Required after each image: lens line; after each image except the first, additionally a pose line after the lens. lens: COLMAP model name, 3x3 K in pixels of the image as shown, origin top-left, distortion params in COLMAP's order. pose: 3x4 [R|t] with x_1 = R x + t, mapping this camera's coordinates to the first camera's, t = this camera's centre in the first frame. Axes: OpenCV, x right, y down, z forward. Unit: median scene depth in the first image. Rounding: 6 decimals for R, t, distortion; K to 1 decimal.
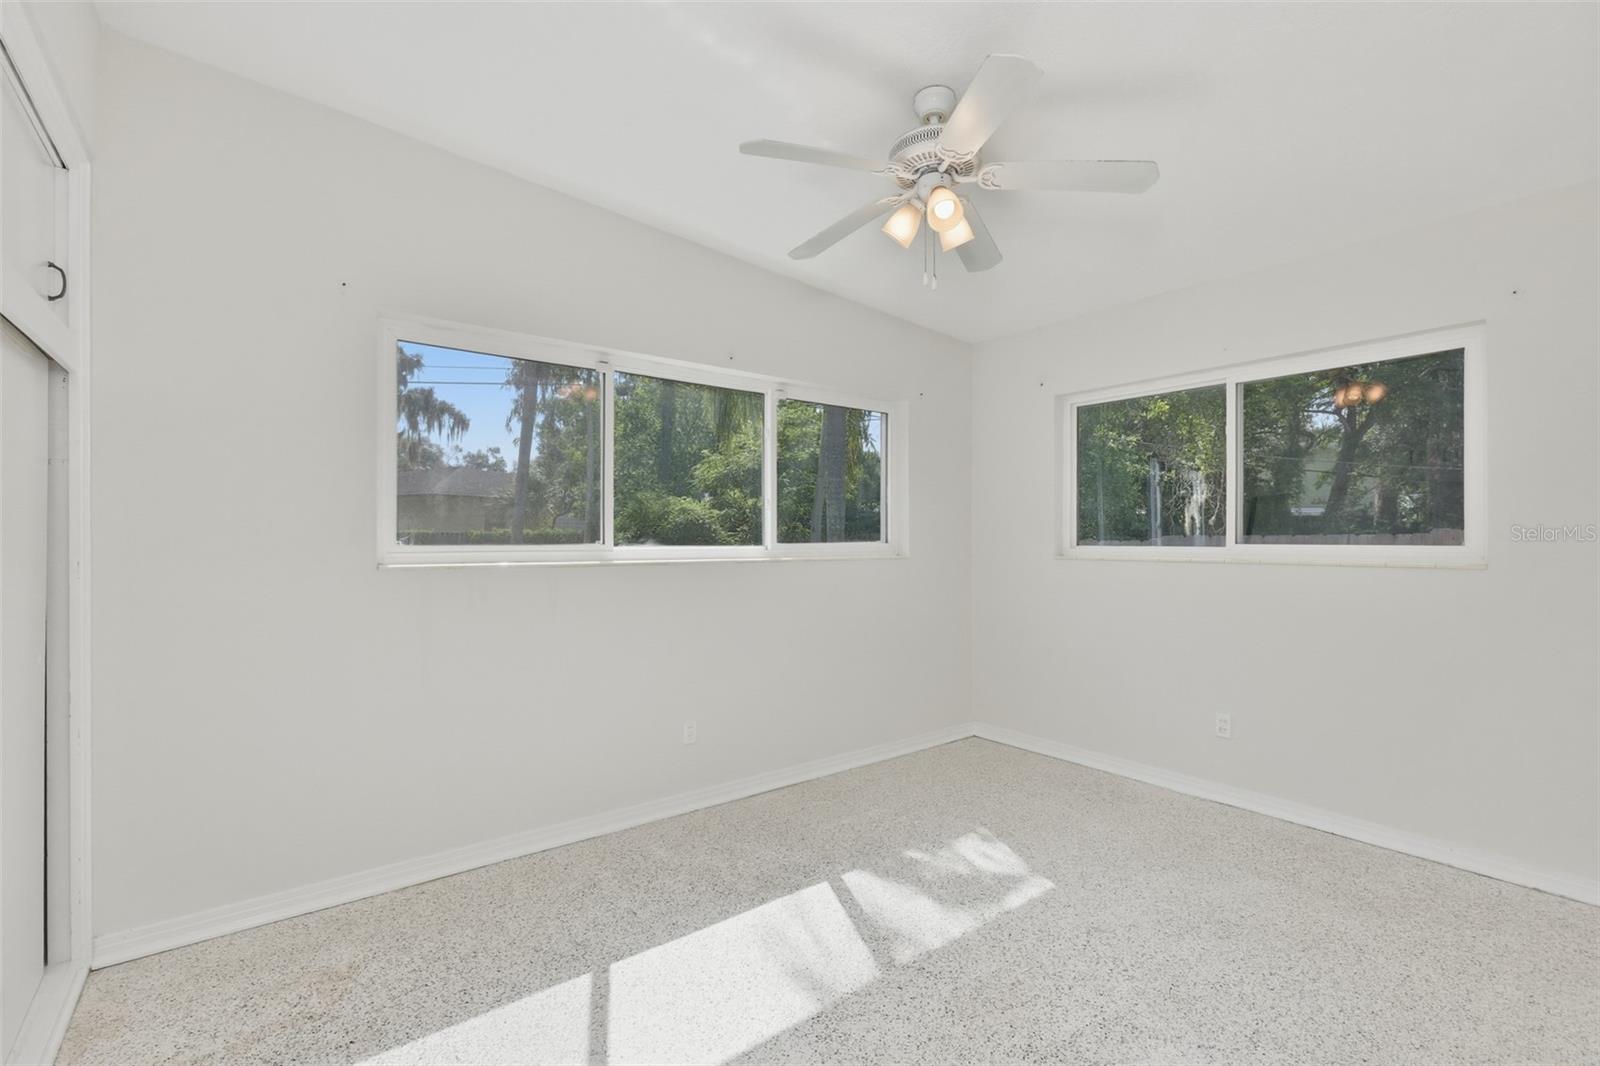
lens RADIAL K [[696.0, 0, 790.8], [0, 696.0, 532.8], [0, 0, 1]] dist [-0.006619, 0.000116]
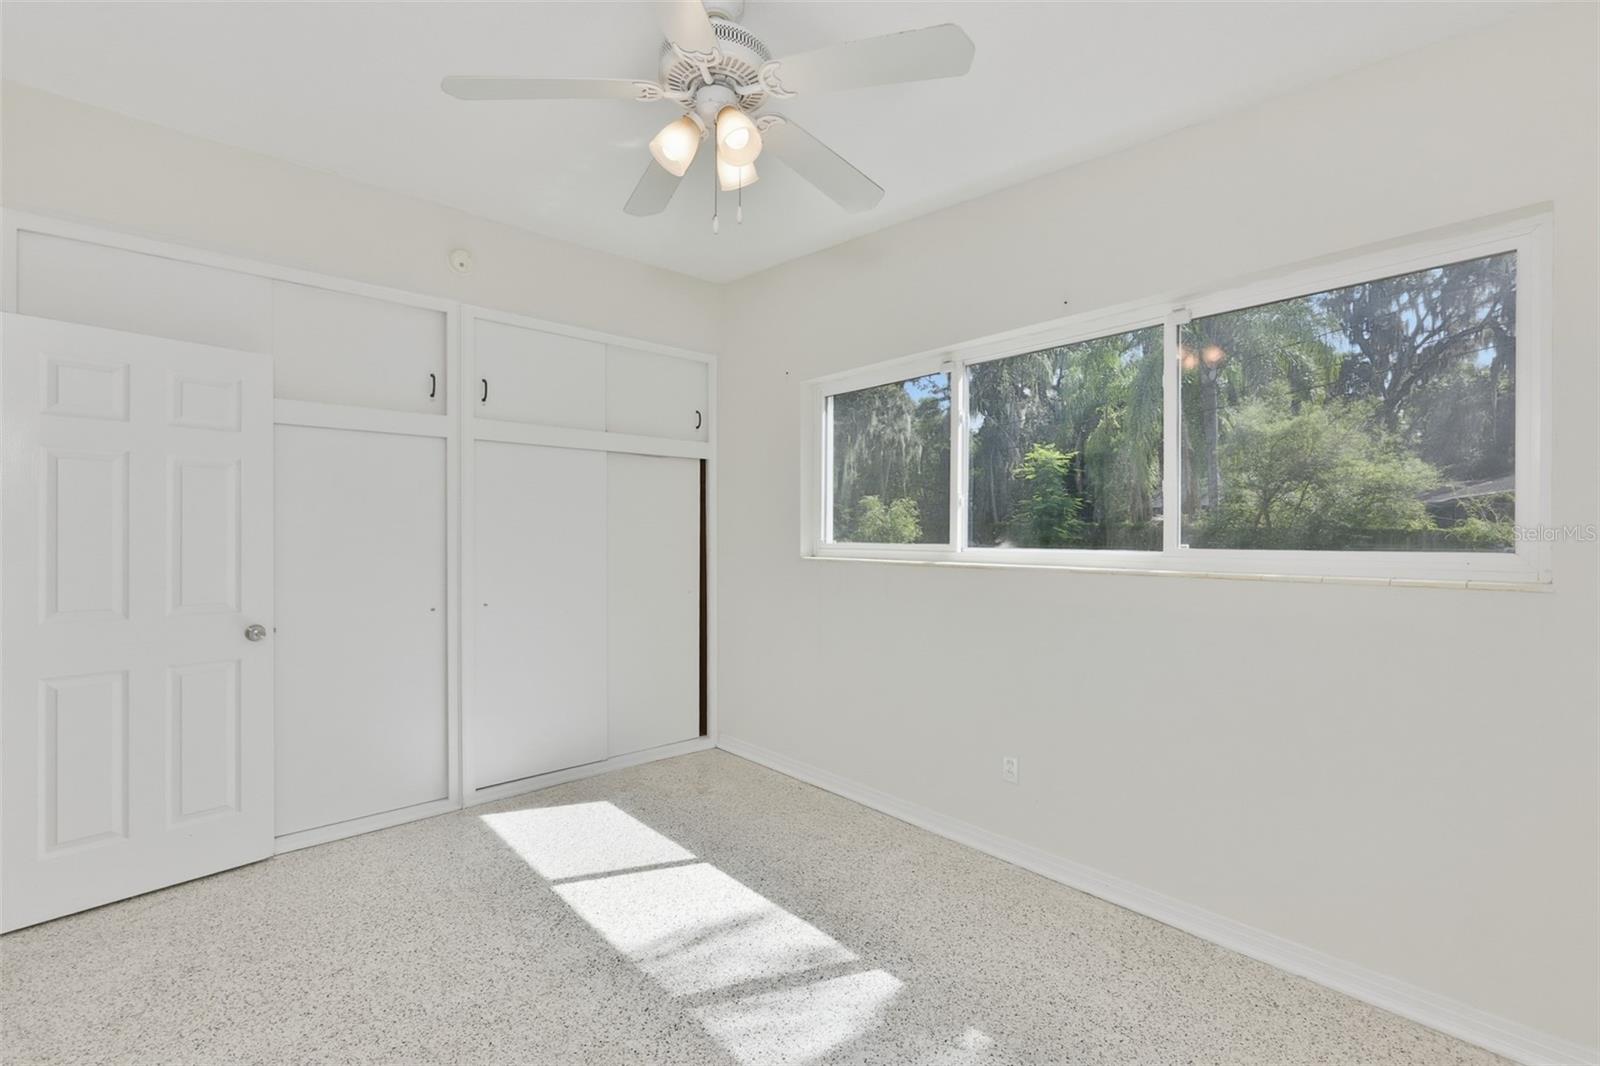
lens RADIAL K [[696.0, 0, 811.2], [0, 696.0, 537.2], [0, 0, 1]] dist [-0.006619, 0.000116]
pose [[0.099203, 0.002492, -0.995064, 0.675442], [0.001046, 0.999996, 0.002608, 0.002996], [0.995067, -0.001300, 0.099200, 0.678487]]
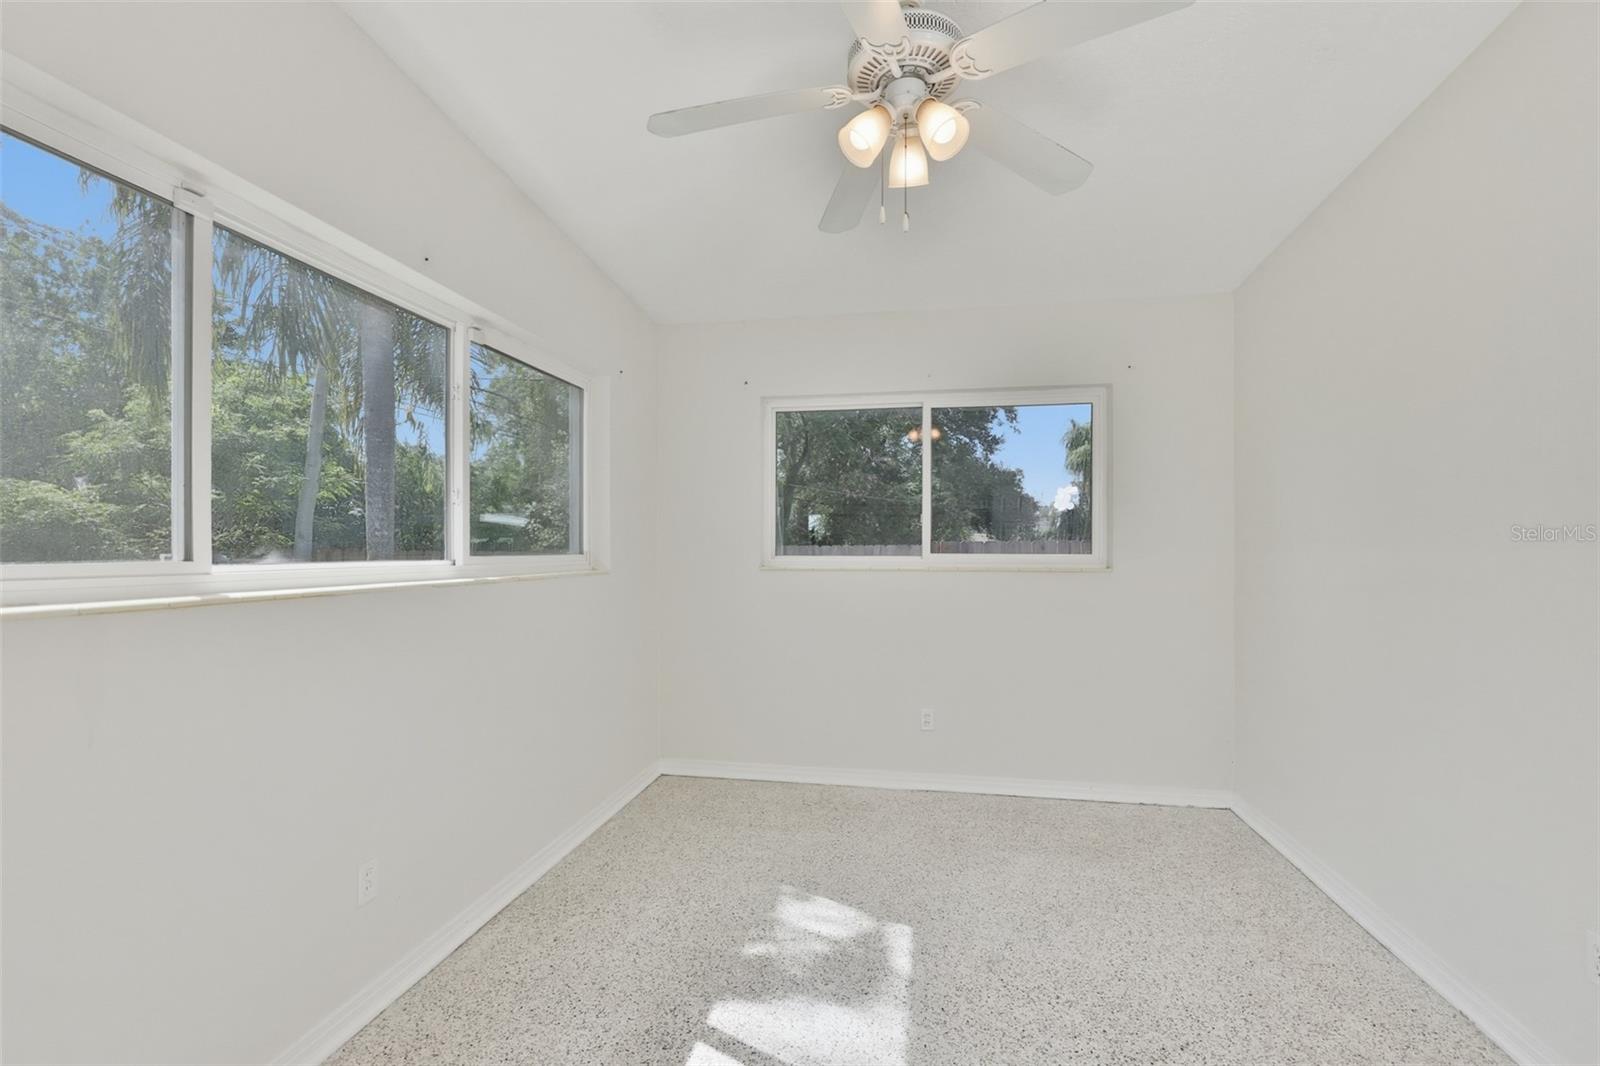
lens RADIAL K [[696.0, 0, 799.7], [0, 696.0, 547.5], [0, 0, 1]] dist [-0.006619, 0.000116]
pose [[0.738218, 0.001013, 0.674561, -0.270290], [-0.006060, 0.999968, 0.005130, 0.001899], [-0.674535, -0.007874, 0.738201, 0.331933]]
